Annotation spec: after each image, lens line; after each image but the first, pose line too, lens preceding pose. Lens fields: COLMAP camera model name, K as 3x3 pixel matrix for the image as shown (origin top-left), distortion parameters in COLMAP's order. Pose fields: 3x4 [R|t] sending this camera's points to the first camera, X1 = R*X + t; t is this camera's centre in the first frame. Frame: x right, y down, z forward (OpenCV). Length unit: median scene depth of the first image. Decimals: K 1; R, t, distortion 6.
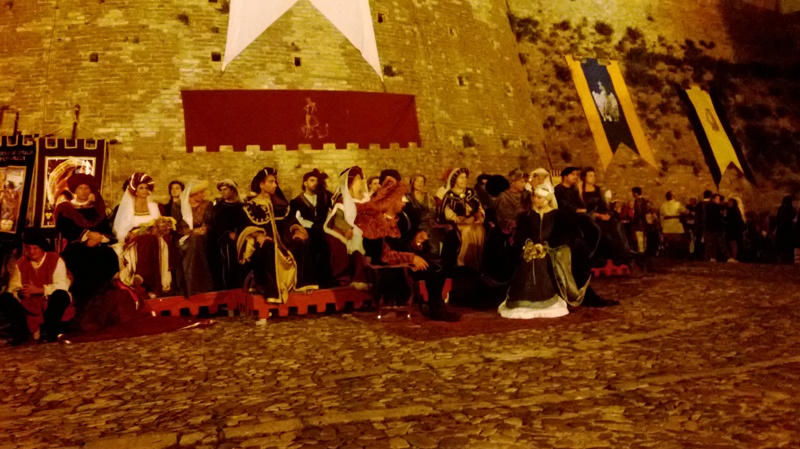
lens RADIAL K [[685.9, 0, 391.5], [0, 685.9, 234.9], [0, 0, 1]] dist [0.083140, -0.250805]
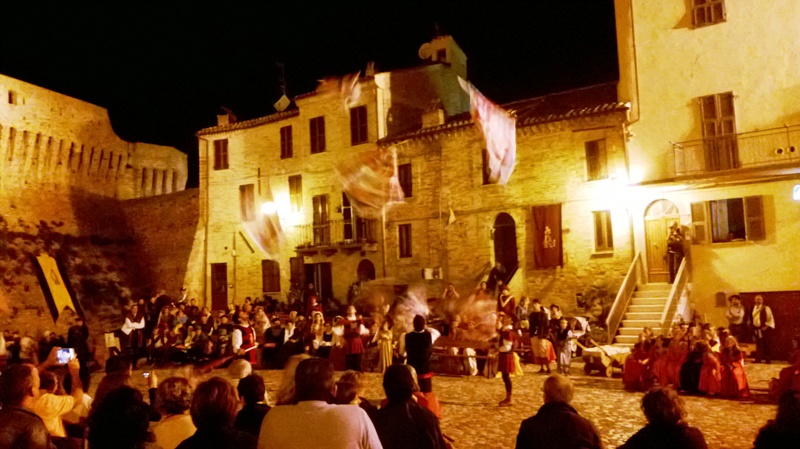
lens RADIAL K [[685.9, 0, 391.5], [0, 685.9, 234.9], [0, 0, 1]] dist [0.083140, -0.250805]
pose [[0.724538, 0.040265, 0.688058, -0.045865], [0.069892, 0.988854, -0.131466, -0.009480], [-0.685682, 0.143341, 0.713648, -0.642130]]
